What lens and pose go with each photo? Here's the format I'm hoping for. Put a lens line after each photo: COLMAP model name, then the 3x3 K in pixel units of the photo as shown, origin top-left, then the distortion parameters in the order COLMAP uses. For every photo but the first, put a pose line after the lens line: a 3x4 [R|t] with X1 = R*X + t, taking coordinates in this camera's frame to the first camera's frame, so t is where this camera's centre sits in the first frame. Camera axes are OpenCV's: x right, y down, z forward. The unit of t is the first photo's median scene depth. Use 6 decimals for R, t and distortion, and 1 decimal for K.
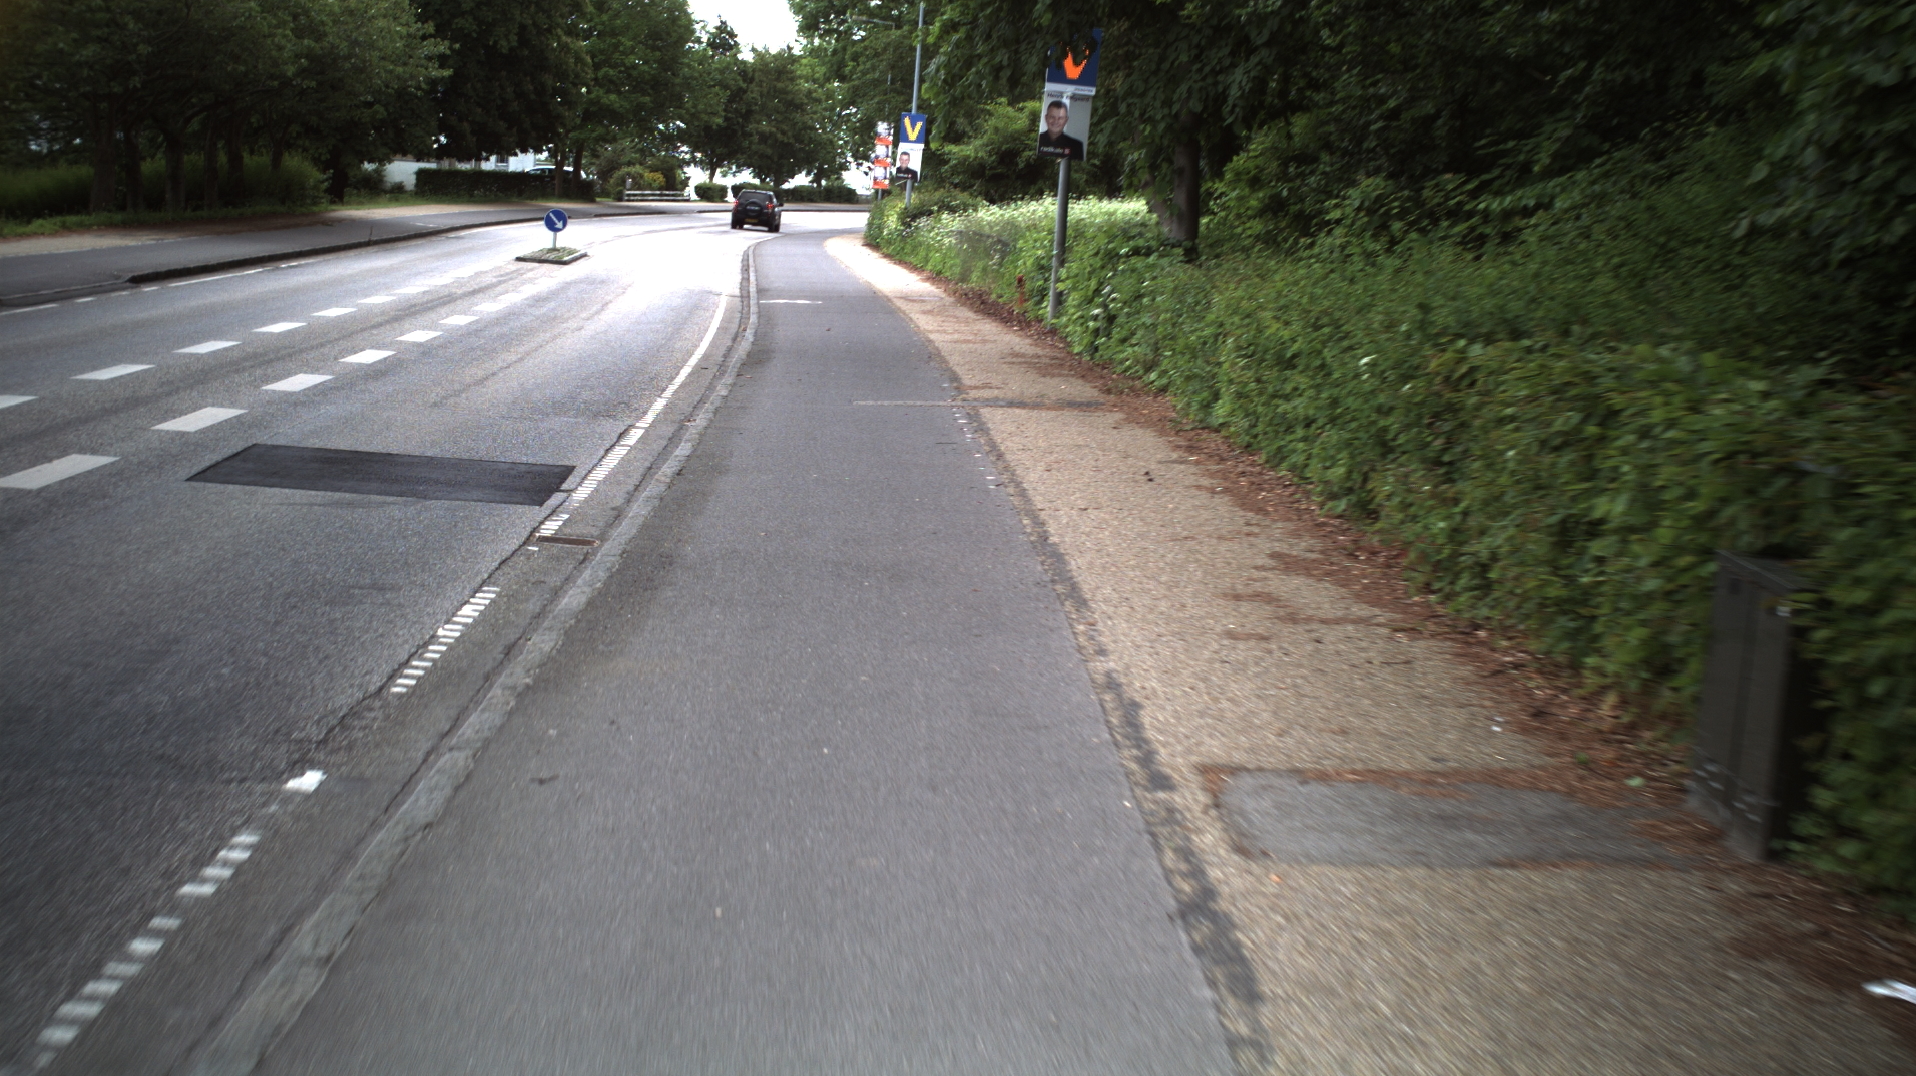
lens RADIAL K [[3374.7, 0, 958.0], [0, 3374.7, 538.0], [0, 0, 1]] dist [-0.281088, 0.336852]
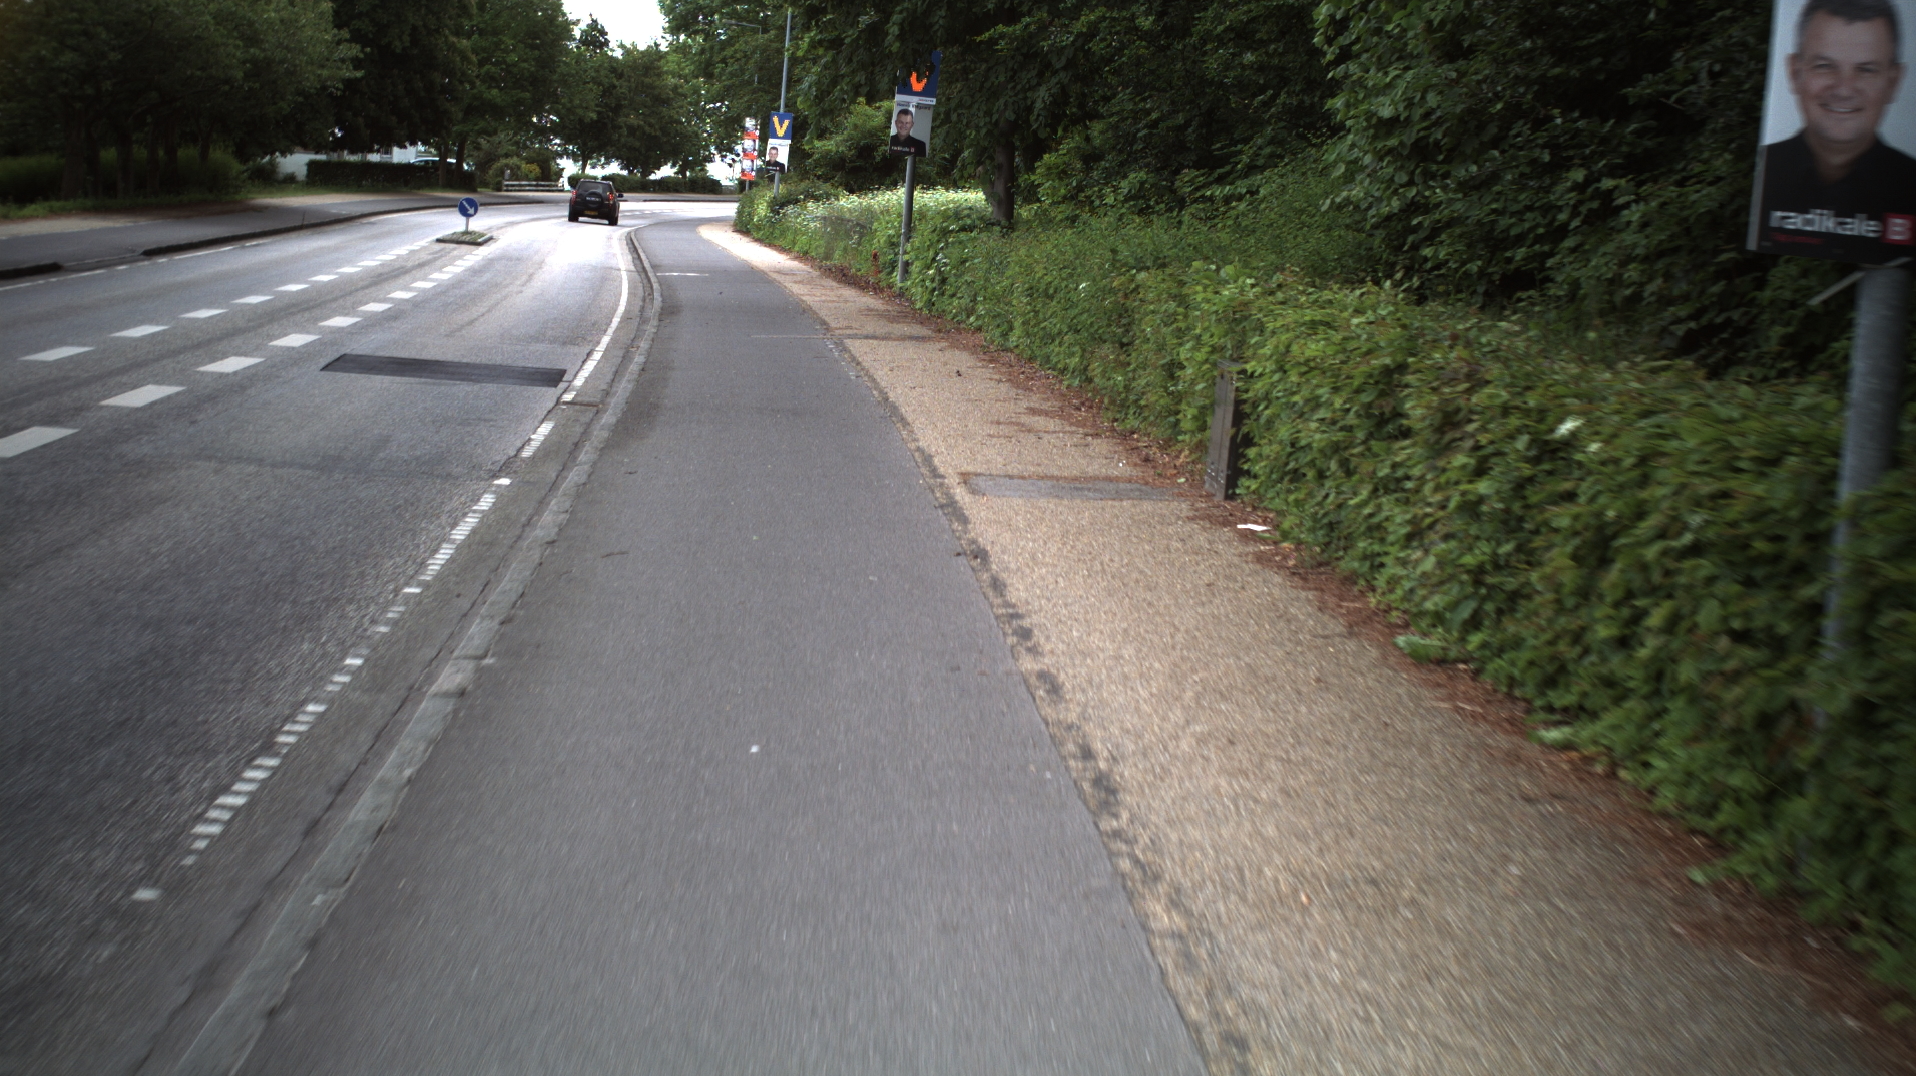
lens RADIAL K [[3374.7, 0, 958.0], [0, 3374.7, 538.0], [0, 0, 1]] dist [-0.281088, 0.336852]
pose [[0.999120, -0.000378, 0.041952, -0.001919], [0.000272, 0.999997, 0.002534, 0.016162], [-0.041953, -0.002521, 0.999116, -0.155298]]
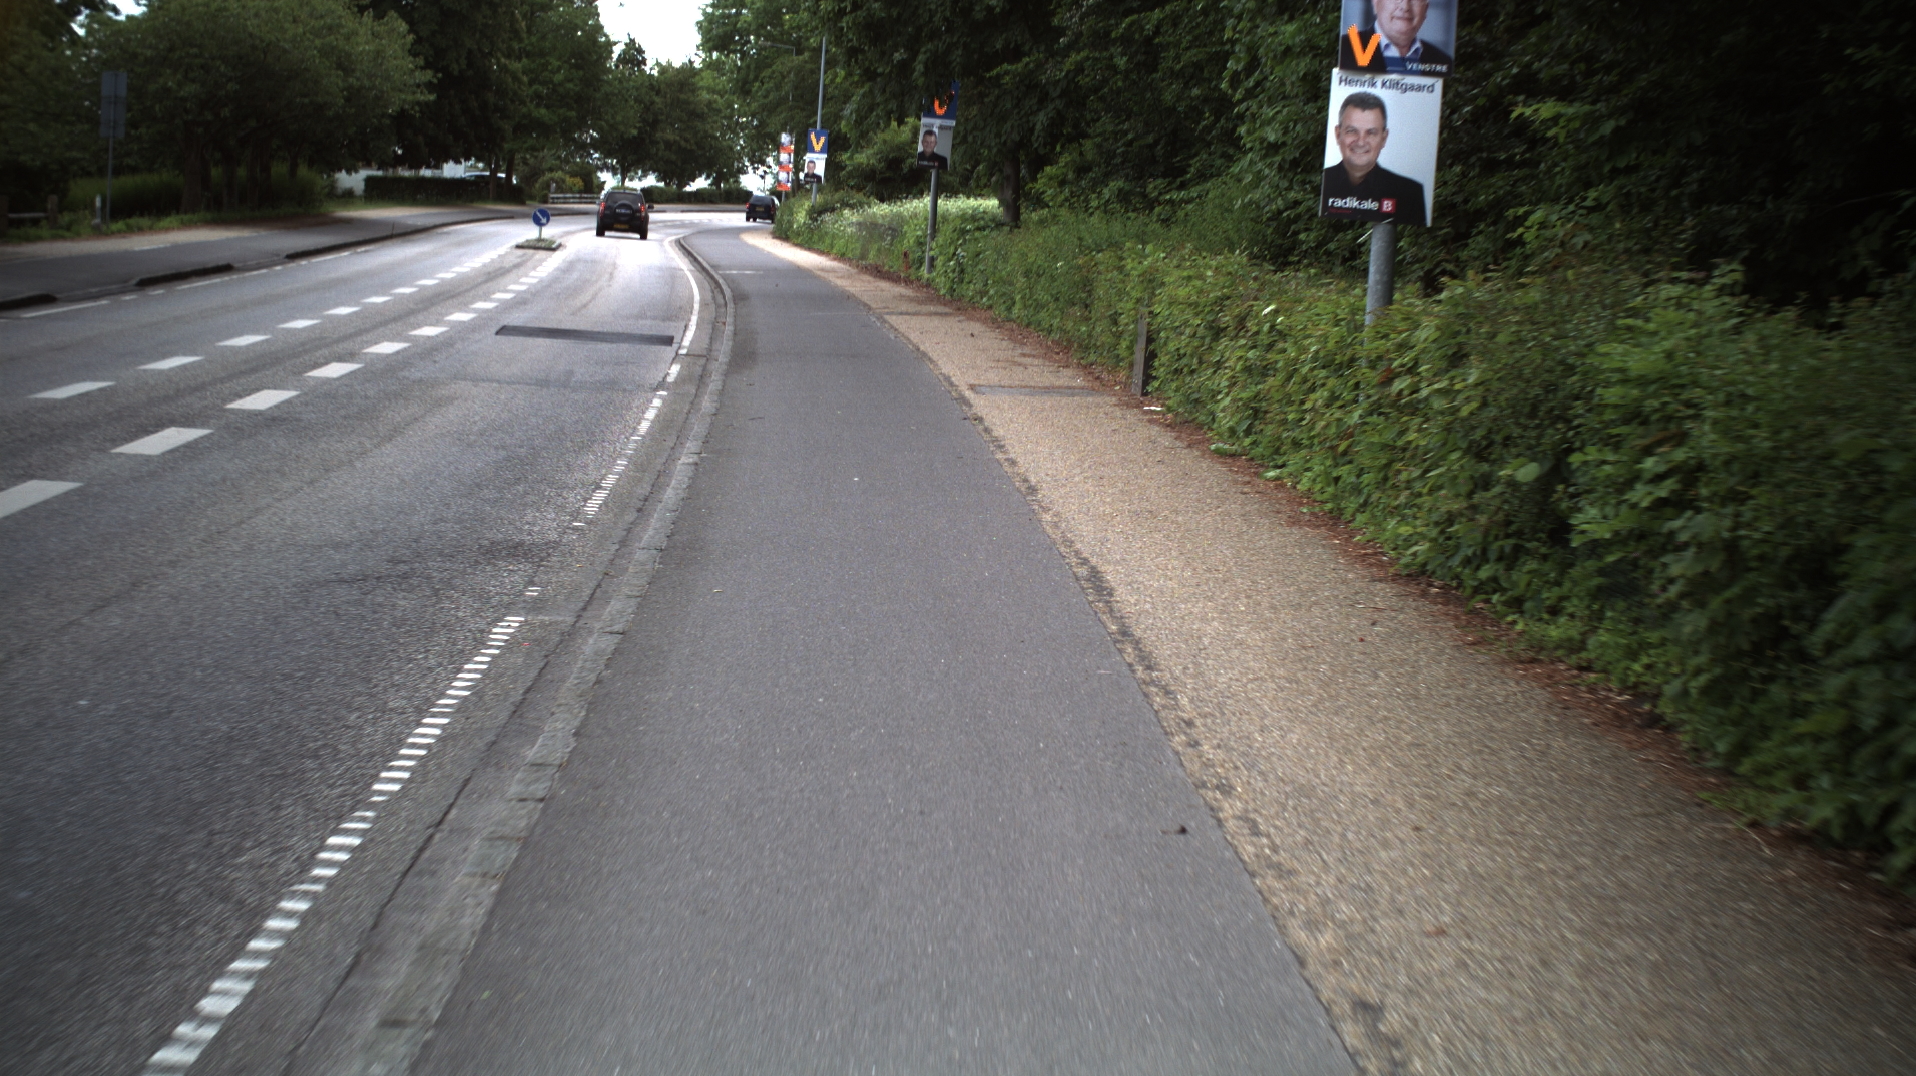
lens RADIAL K [[3374.7, 0, 958.0], [0, 3374.7, 538.0], [0, 0, 1]] dist [-0.281088, 0.336852]
pose [[0.999395, -0.009636, 0.033424, -0.005910], [0.009646, 0.999953, -0.000154, 0.032211], [-0.033421, 0.000476, 0.999441, -0.309775]]
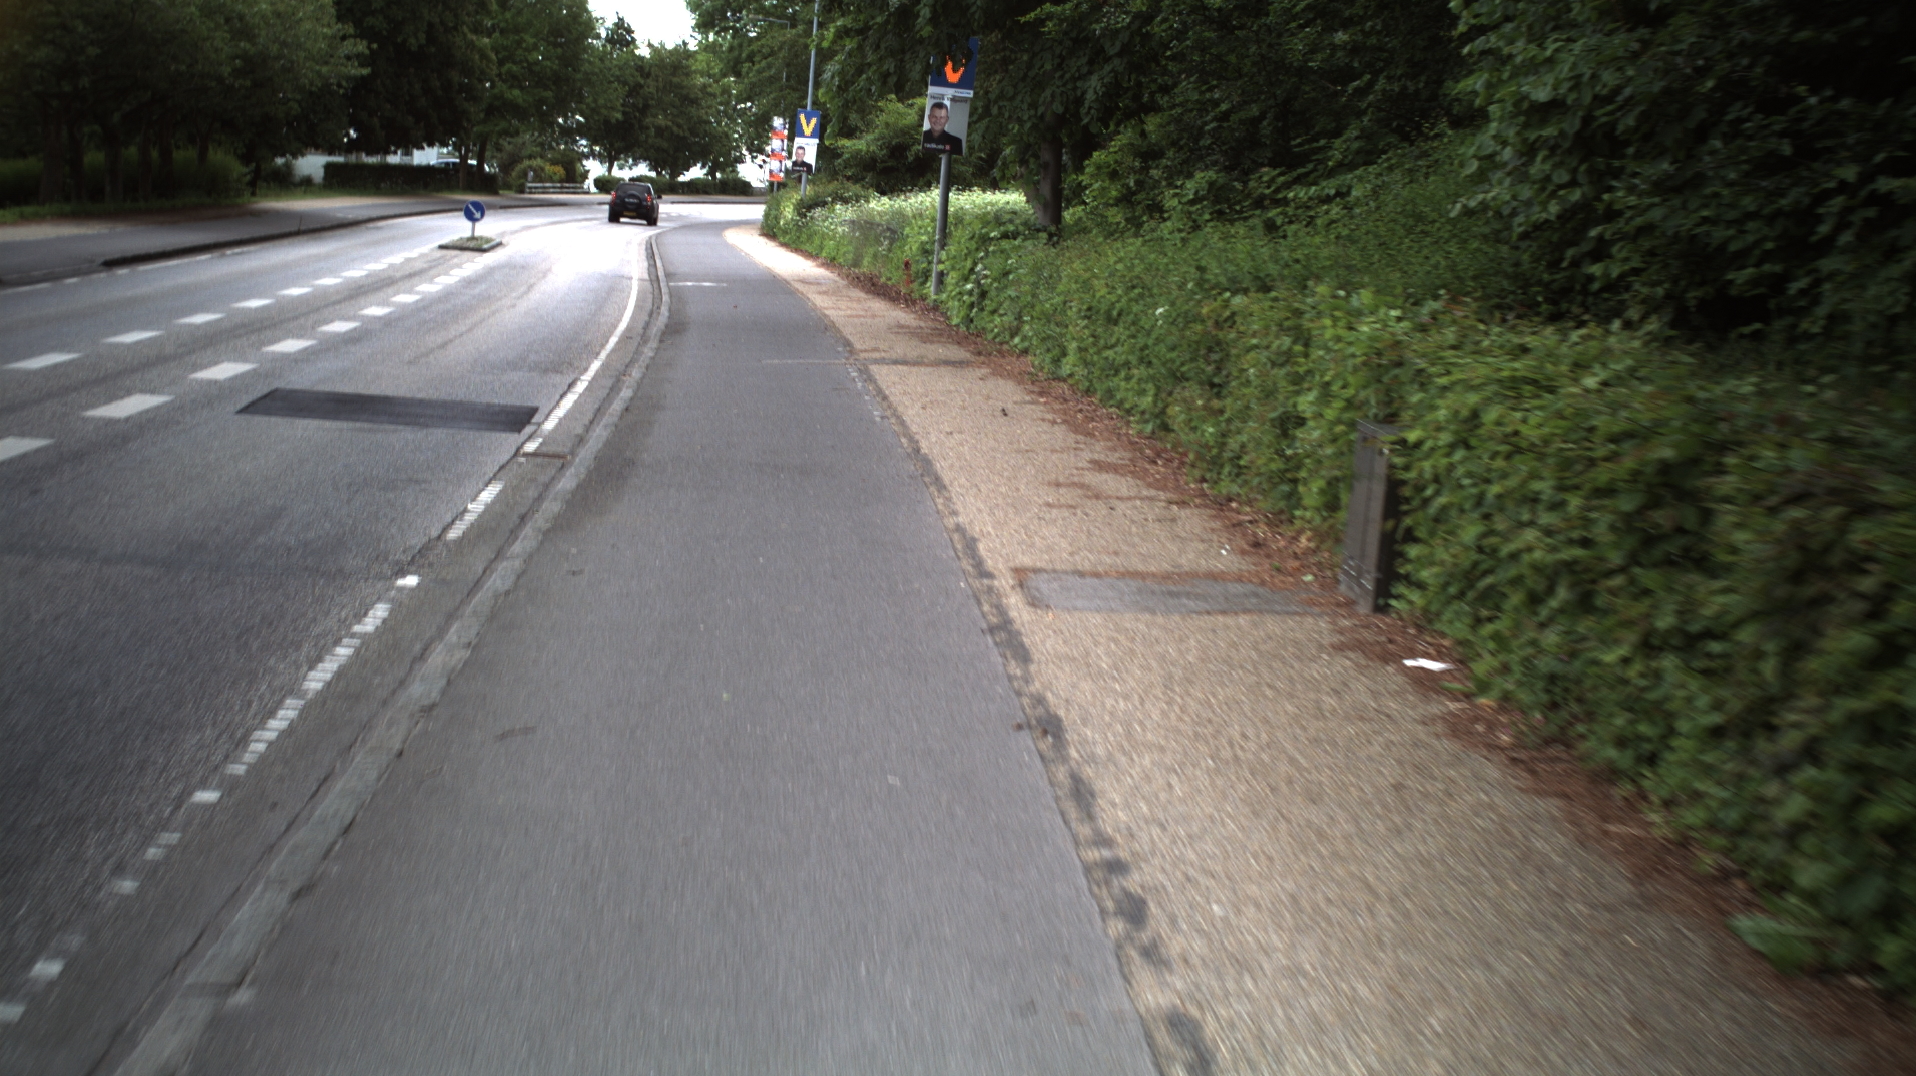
lens RADIAL K [[3374.7, 0, 958.0], [0, 3374.7, 538.0], [0, 0, 1]] dist [-0.281088, 0.336852]
pose [[0.999497, -0.002510, 0.031604, 0.000063], [0.002439, 0.999994, 0.002265, 0.008163], [-0.031609, -0.002186, 0.999498, -0.077863]]
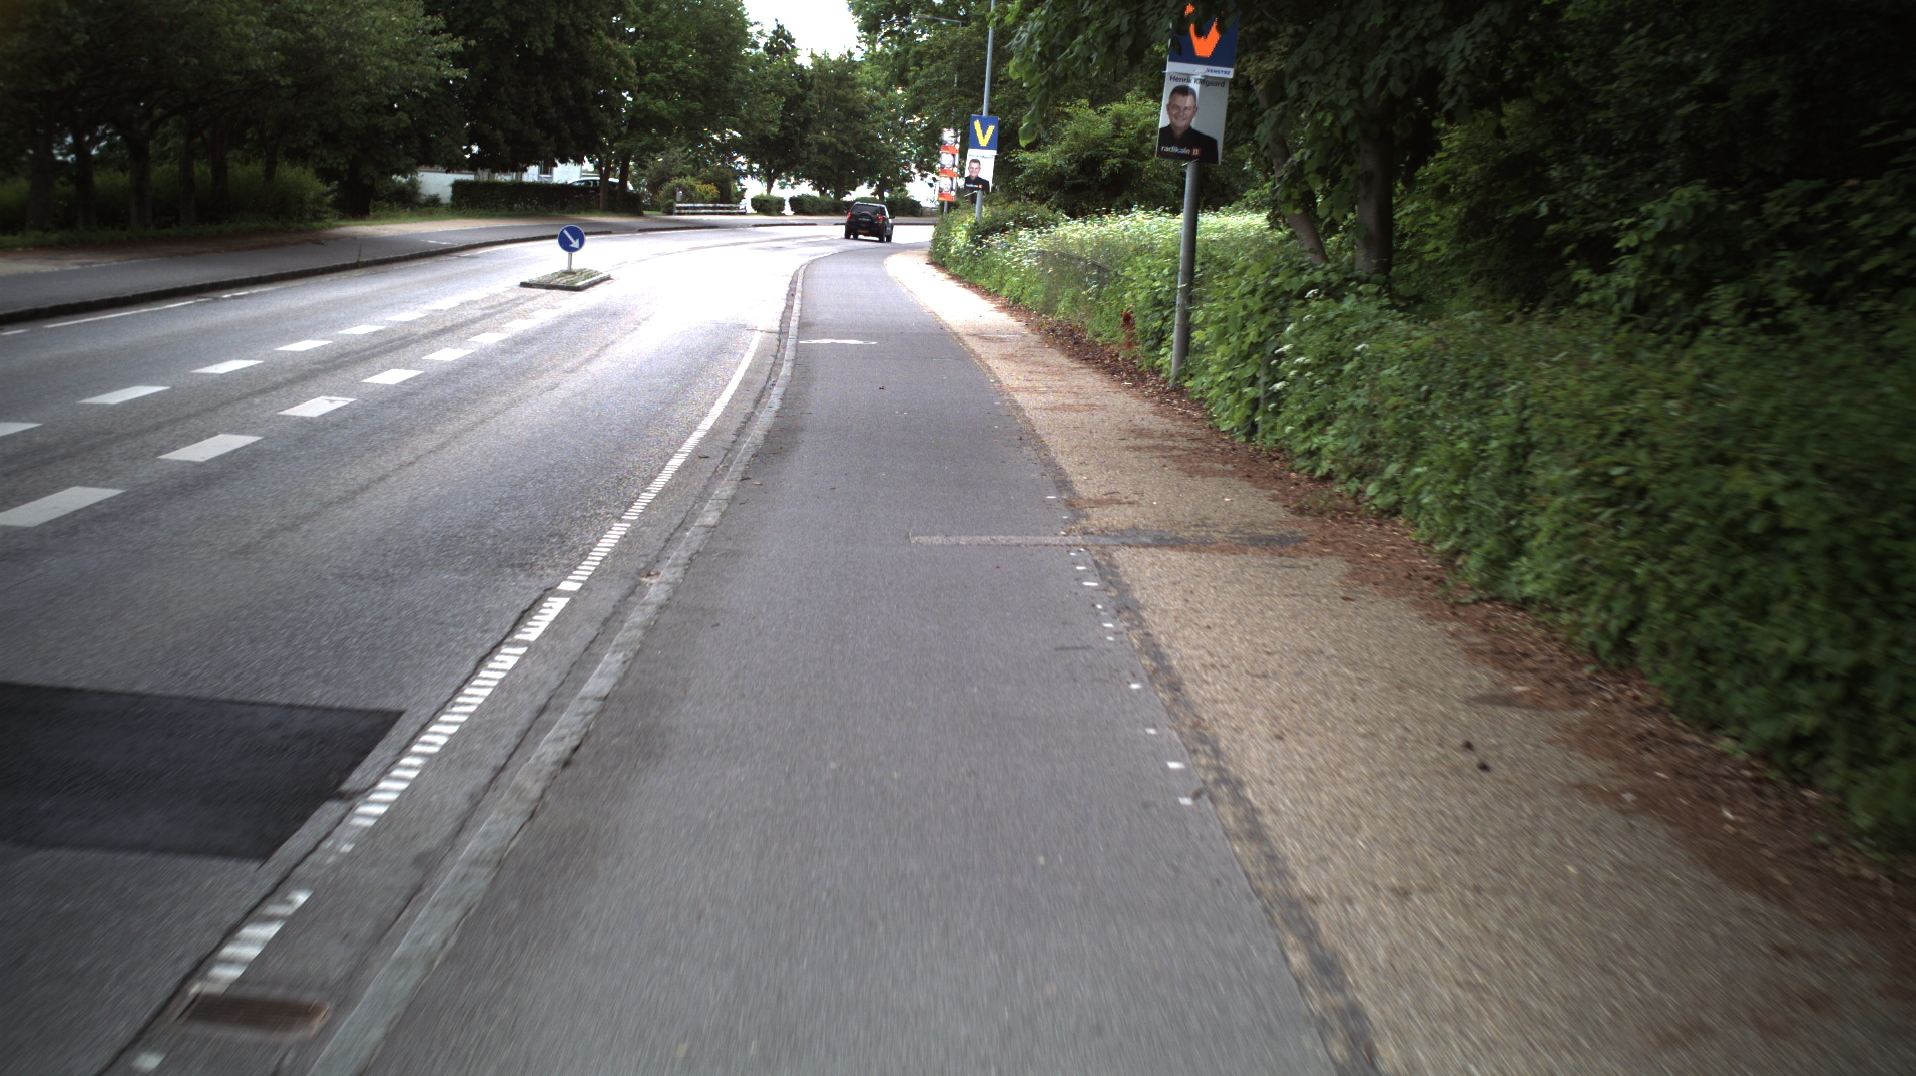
lens RADIAL K [[3374.7, 0, 958.0], [0, 3374.7, 538.0], [0, 0, 1]] dist [-0.281088, 0.336852]
pose [[0.999815, -0.000639, -0.019236, -0.004346], [0.000571, 0.999994, -0.003539, -0.016226], [0.019238, 0.003528, 0.999809, 0.154882]]
